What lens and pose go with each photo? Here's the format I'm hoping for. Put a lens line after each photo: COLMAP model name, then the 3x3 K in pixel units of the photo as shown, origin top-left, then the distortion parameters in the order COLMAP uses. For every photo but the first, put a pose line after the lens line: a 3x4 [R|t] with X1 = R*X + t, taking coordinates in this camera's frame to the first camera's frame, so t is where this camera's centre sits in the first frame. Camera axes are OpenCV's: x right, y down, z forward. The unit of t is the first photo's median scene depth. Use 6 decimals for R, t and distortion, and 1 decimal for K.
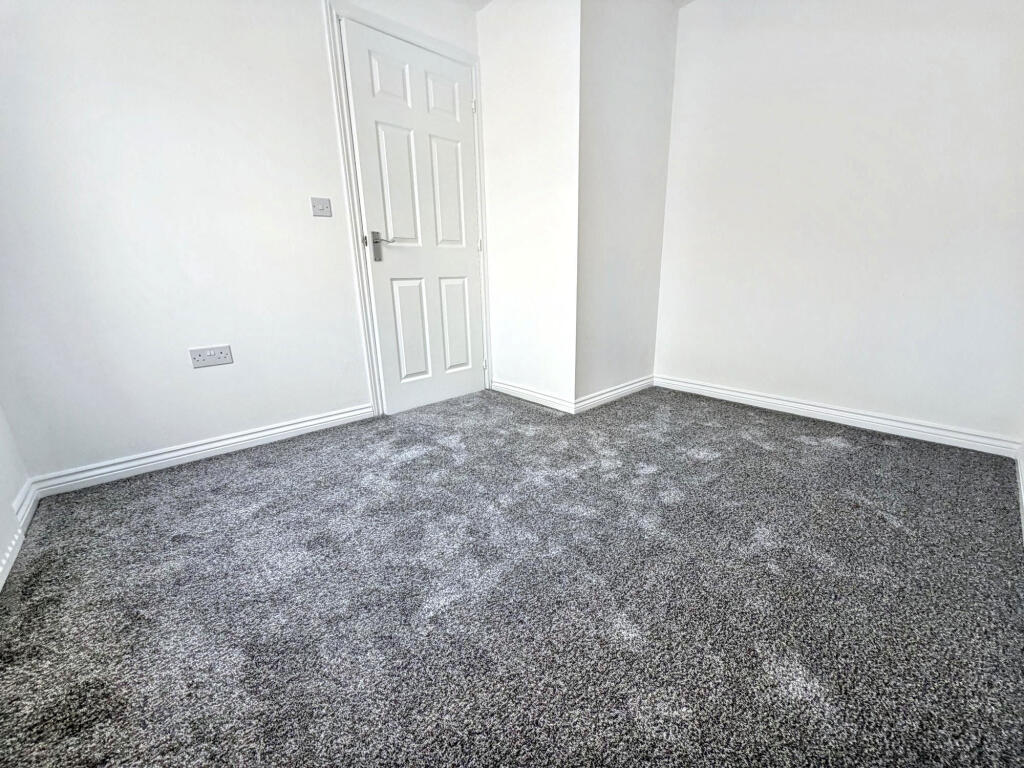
lens RADIAL K [[410.1, 0, 512.4], [0, 410.1, 384.1], [0, 0, 1]] dist [-0.000199, -0.000173]
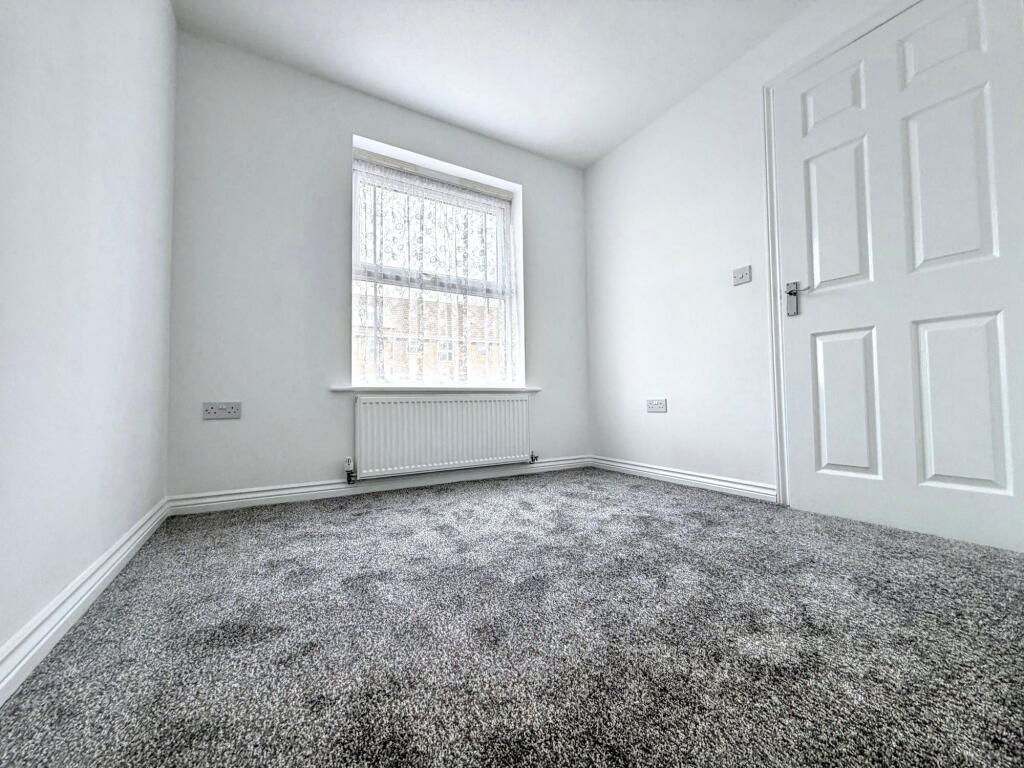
lens RADIAL K [[410.1, 0, 512.4], [0, 410.1, 384.1], [0, 0, 1]] dist [-0.000199, -0.000173]
pose [[-0.186914, -0.014726, -0.982266, 0.575079], [-0.240642, 0.970111, 0.031248, -0.049801], [0.952447, 0.242215, -0.184871, 0.613897]]
